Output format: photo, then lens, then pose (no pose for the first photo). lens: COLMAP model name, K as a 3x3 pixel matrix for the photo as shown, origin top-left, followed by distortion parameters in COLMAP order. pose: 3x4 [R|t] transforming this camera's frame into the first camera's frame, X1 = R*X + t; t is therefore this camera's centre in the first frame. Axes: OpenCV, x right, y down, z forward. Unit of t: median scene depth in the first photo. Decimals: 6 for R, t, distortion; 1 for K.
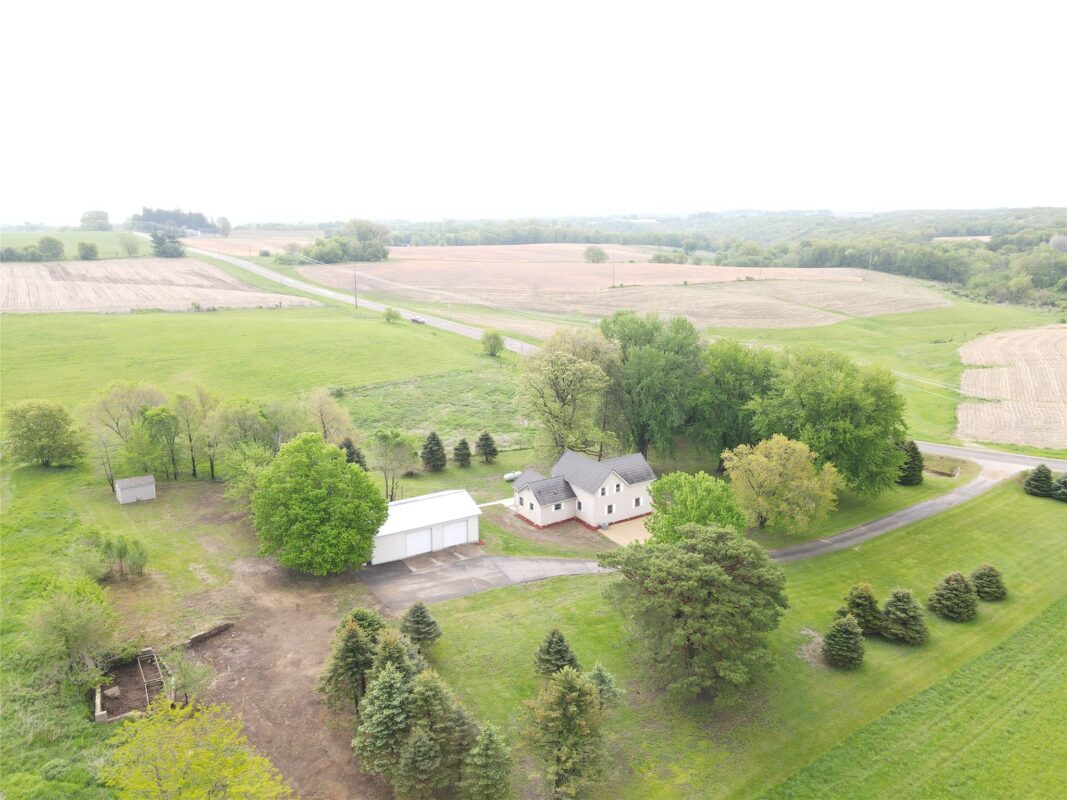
lens RADIAL K [[780.5, 0, 523.9], [0, 780.5, 404.2], [0, 0, 1]] dist [0.005841, 0.029978]
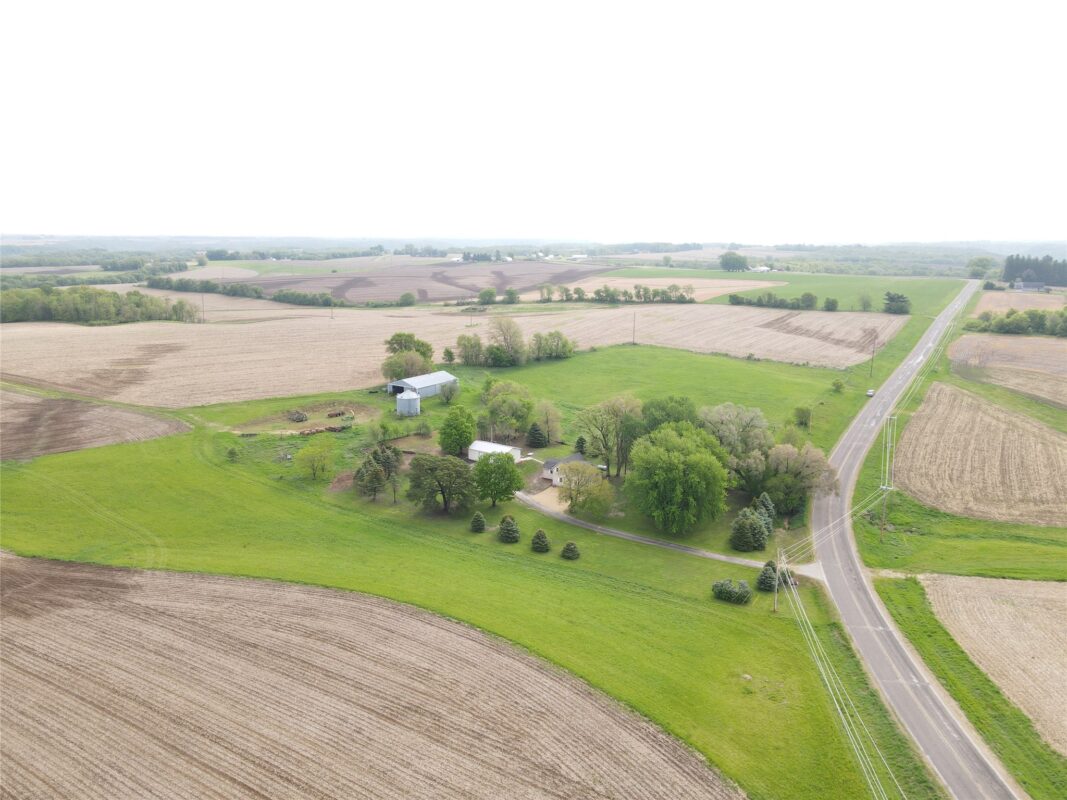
lens RADIAL K [[780.5, 0, 532.7], [0, 780.5, 403.5], [0, 0, 1]] dist [0.005841, 0.029978]
pose [[0.393884, 0.203075, -0.896446, 1.533900], [-0.228172, 0.966363, 0.118659, -0.236329], [0.890389, 0.157806, 0.426971, 0.007281]]
